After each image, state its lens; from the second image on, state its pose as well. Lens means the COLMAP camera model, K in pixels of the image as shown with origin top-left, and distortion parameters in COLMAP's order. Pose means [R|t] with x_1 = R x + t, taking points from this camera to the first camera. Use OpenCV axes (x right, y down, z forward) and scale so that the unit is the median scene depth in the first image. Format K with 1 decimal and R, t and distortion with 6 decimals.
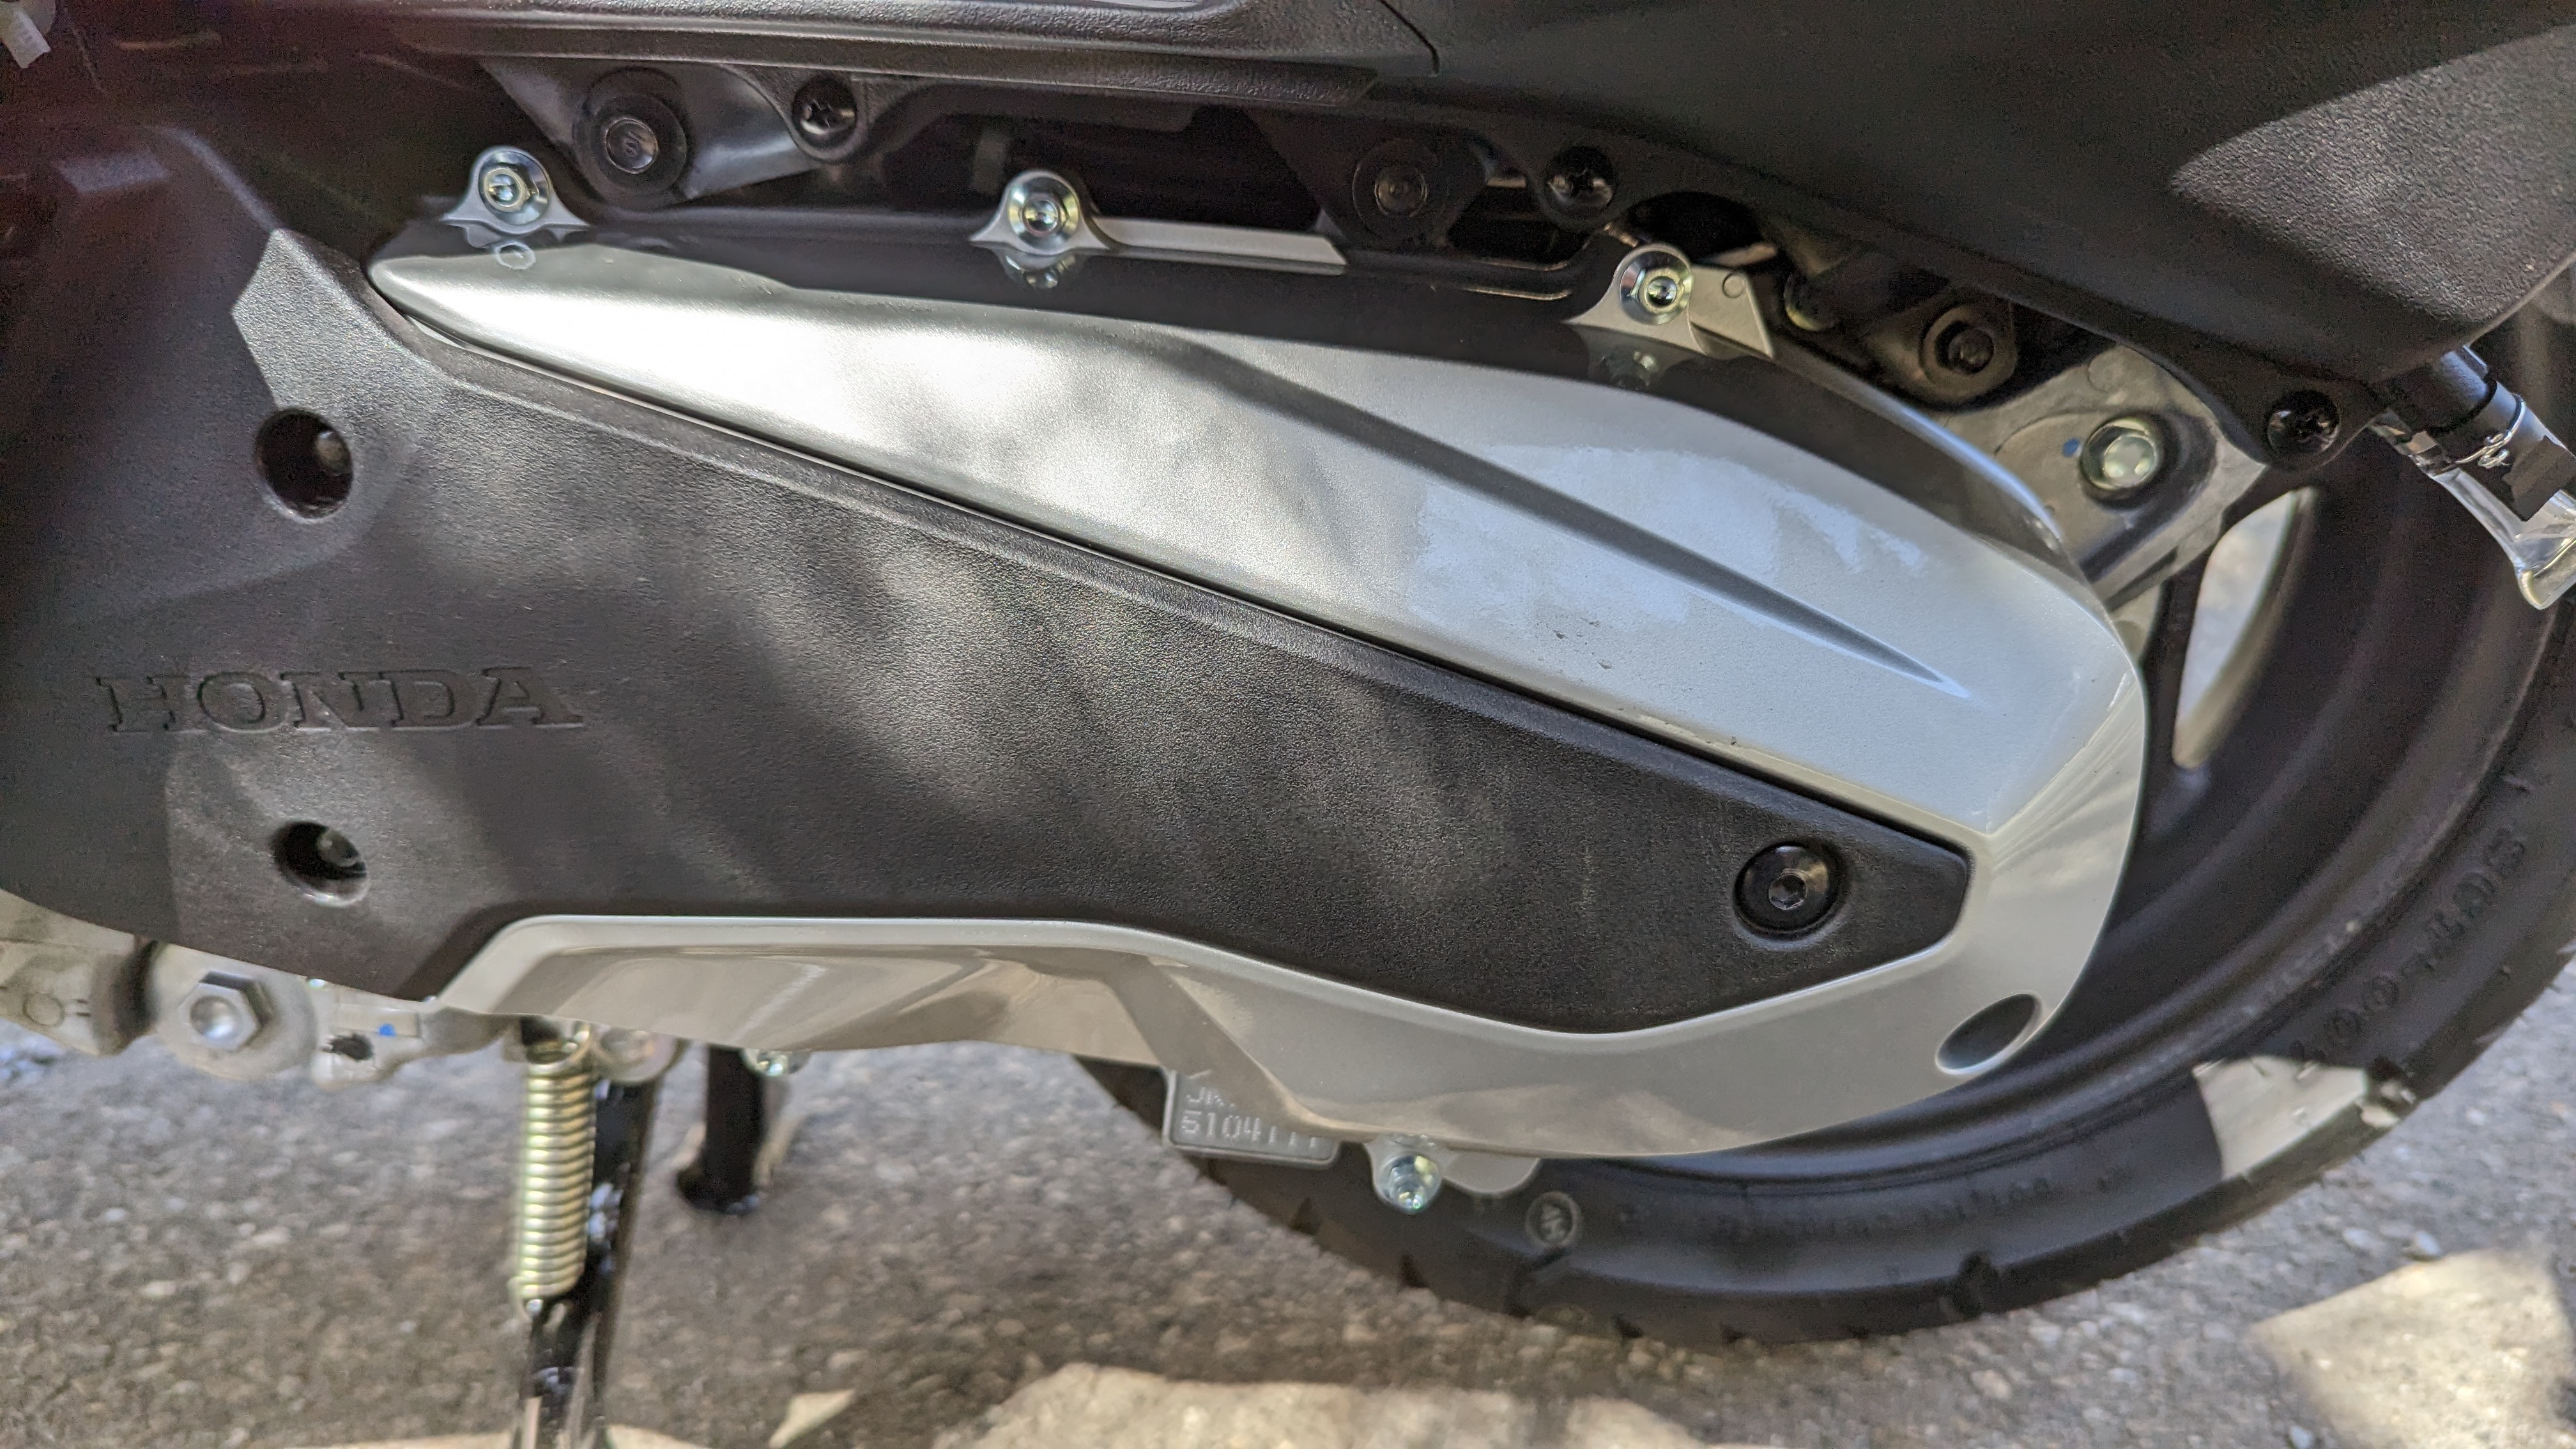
lens RADIAL K [[1813.8, 0, 1288.0], [0, 1813.8, 724.5], [0, 0, 1]] dist [0.043125, -0.060490]
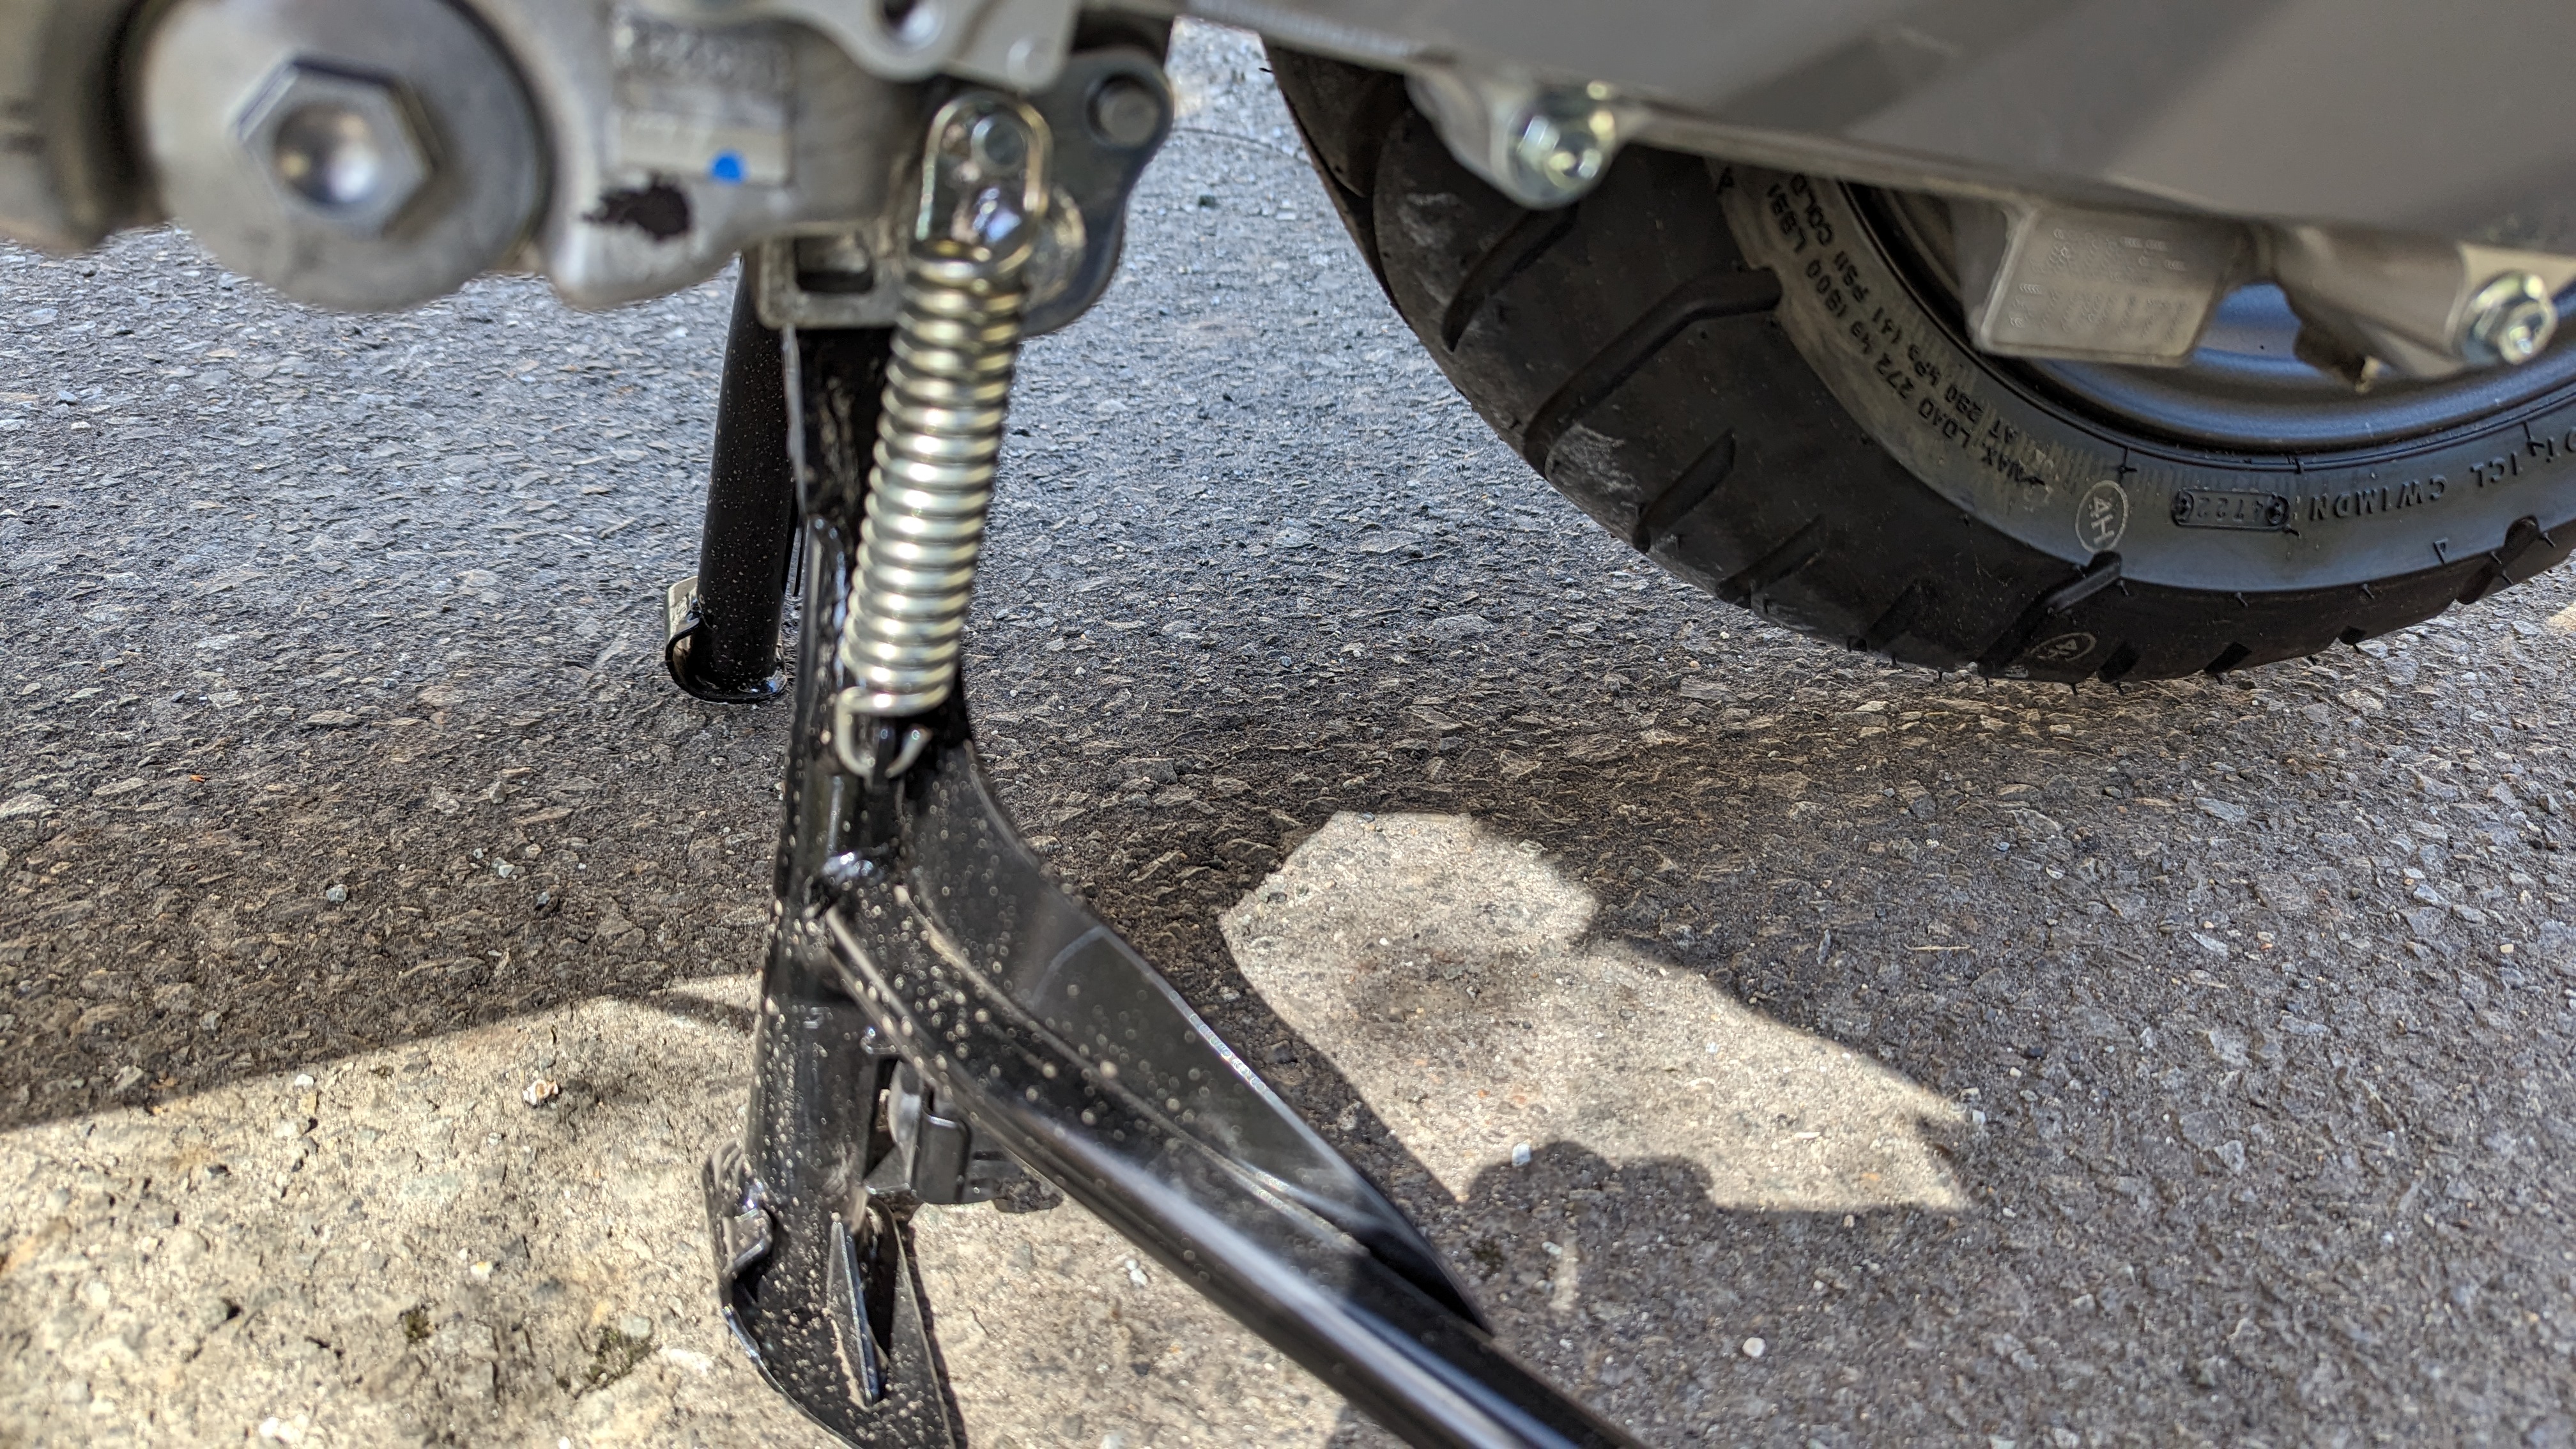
lens RADIAL K [[1813.8, 0, 1288.0], [0, 1813.8, 724.5], [0, 0, 1]] dist [0.043125, -0.060490]
pose [[0.956710, -0.108189, 0.270189, -0.392209], [0.045668, 0.972646, 0.227761, 0.165846], [-0.287439, -0.205562, 0.935480, 0.362664]]
